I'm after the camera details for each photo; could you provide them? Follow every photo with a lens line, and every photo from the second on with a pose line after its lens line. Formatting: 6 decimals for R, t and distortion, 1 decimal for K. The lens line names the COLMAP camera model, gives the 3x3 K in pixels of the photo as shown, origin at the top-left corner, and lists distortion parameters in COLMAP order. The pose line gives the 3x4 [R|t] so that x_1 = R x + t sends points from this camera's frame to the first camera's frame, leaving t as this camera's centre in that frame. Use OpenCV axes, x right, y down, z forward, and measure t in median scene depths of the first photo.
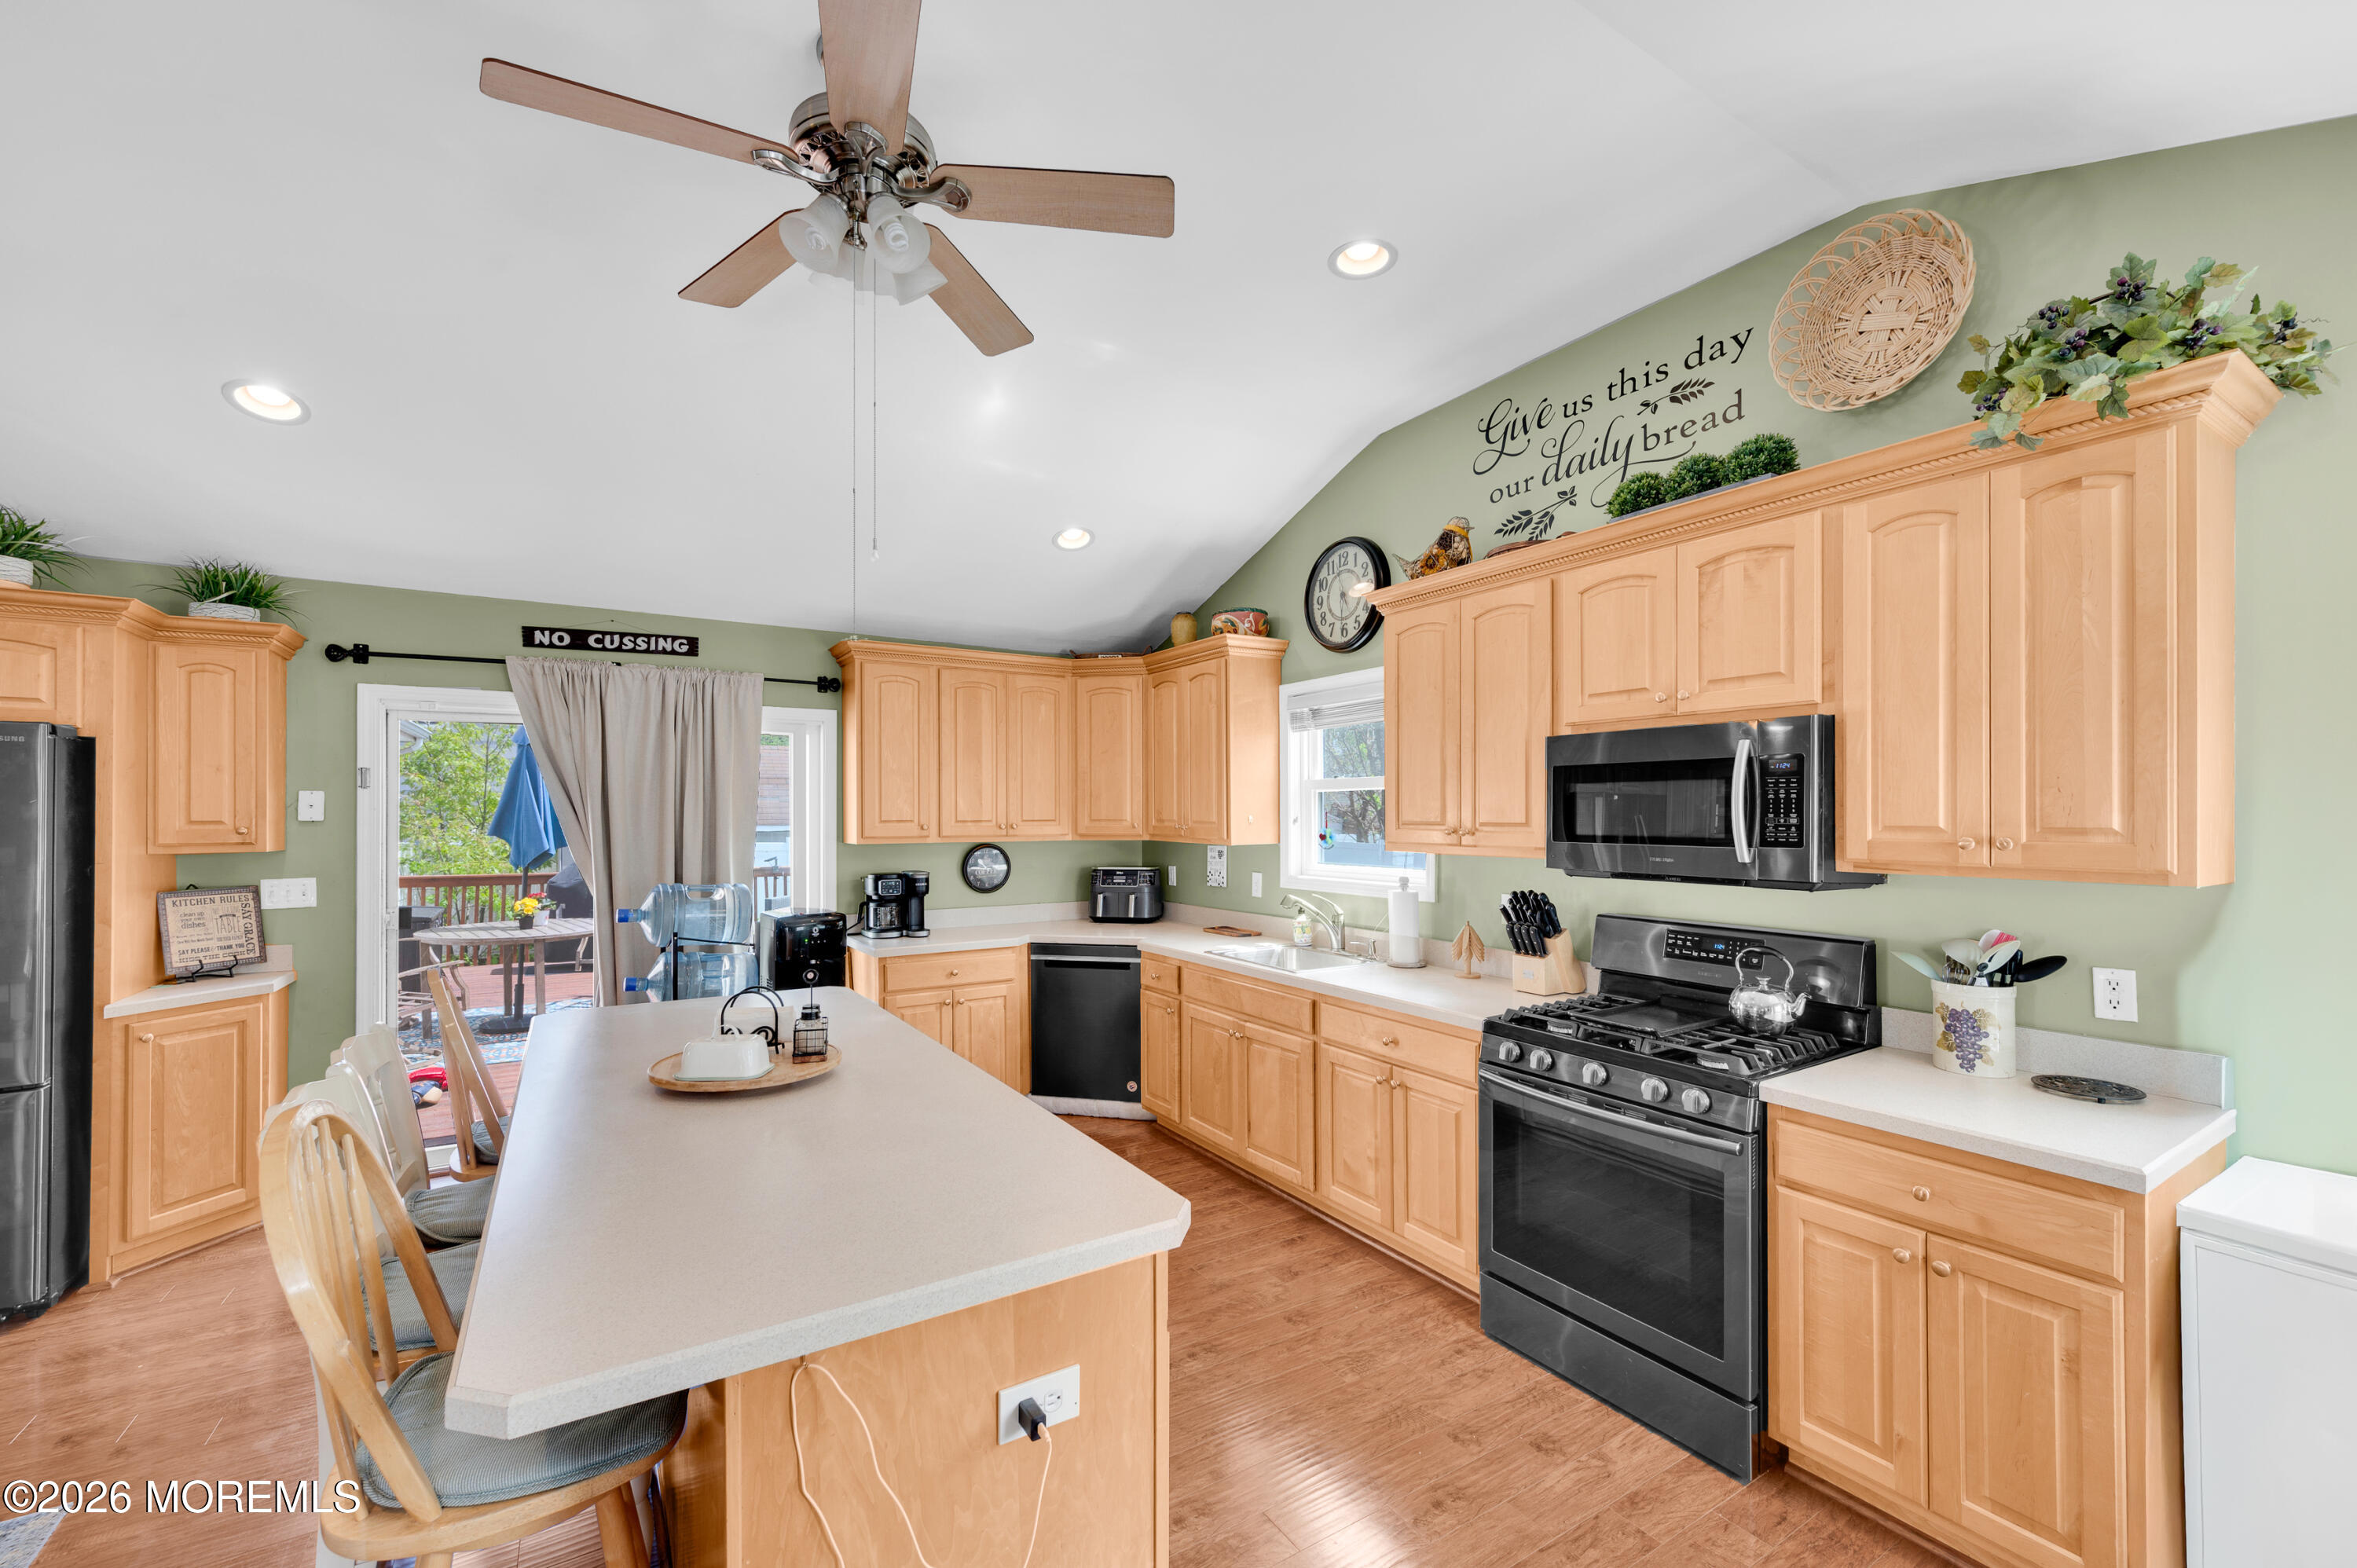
lens RADIAL K [[953.5, 0, 1161.8], [0, 953.5, 805.4], [0, 0, 1]] dist [0.014983, -0.000183]
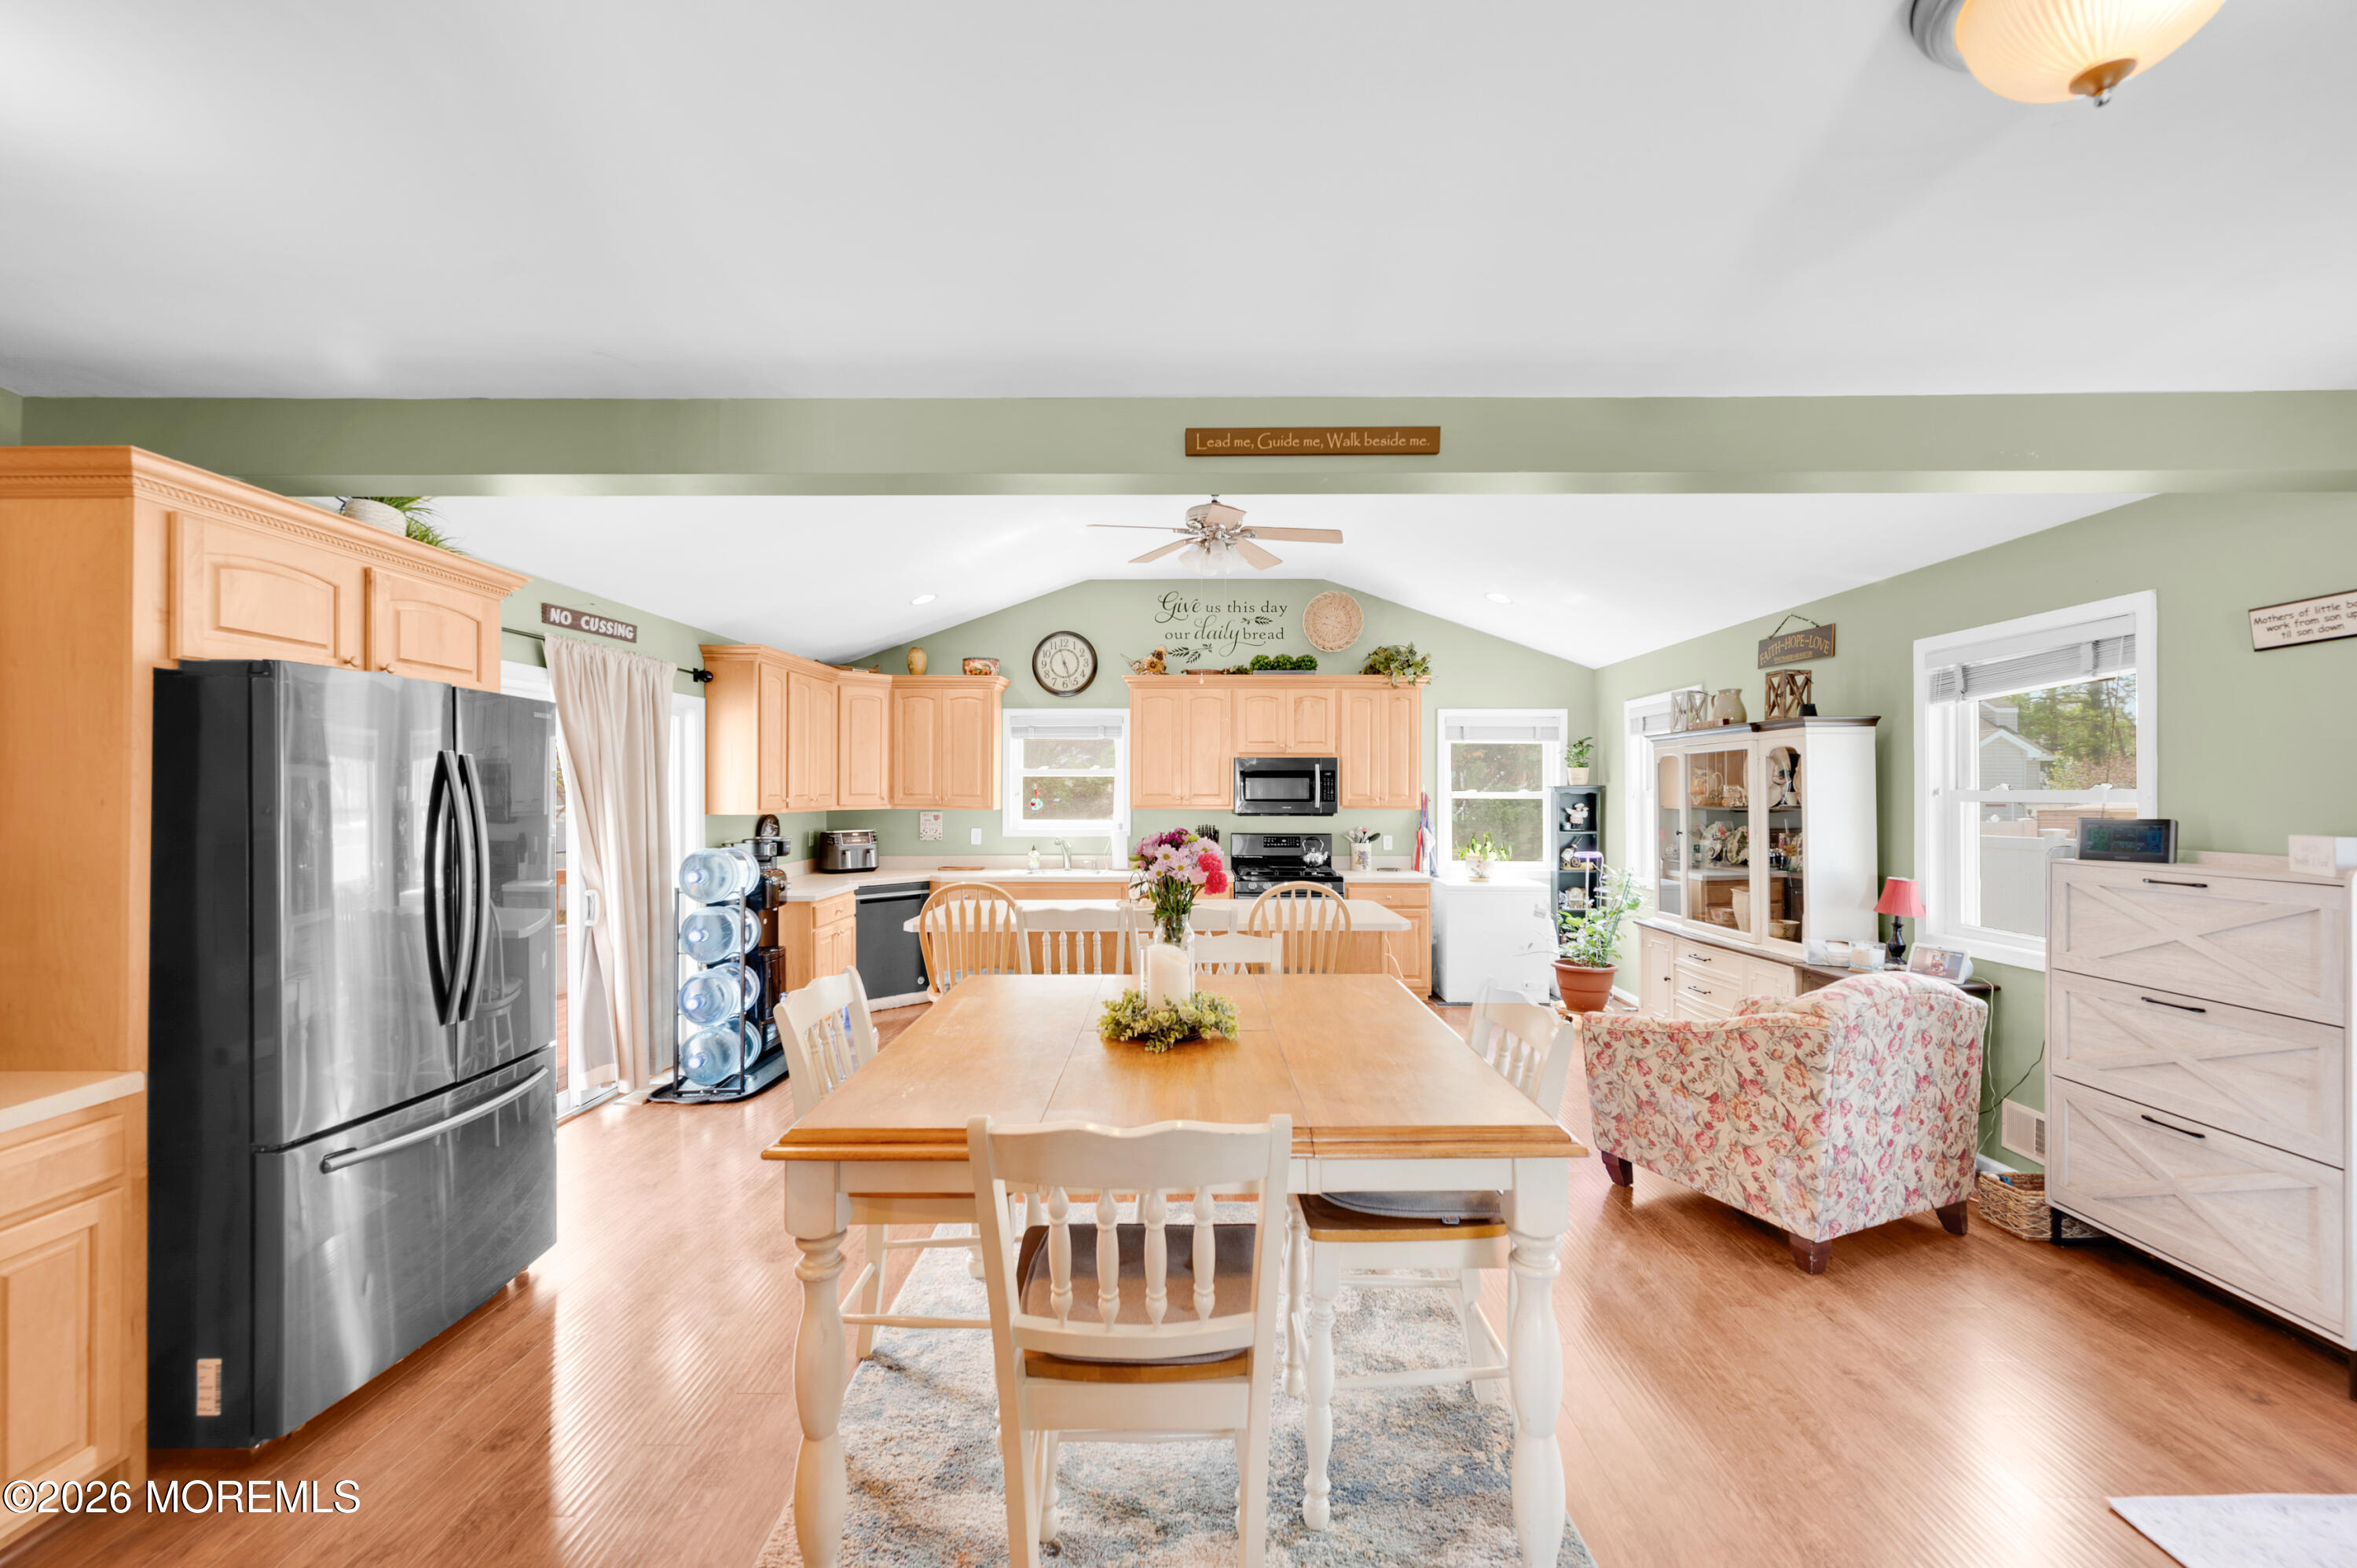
lens RADIAL K [[909.2, 0, 1166.5], [0, 909.2, 787.2], [0, 0, 1]] dist [0.000801, -0.000160]
pose [[0.549807, 0.002794, 0.835287, -1.092393], [-0.008366, 0.999963, 0.002163, -0.001592], [-0.835250, -0.008177, 0.549809, -0.064369]]
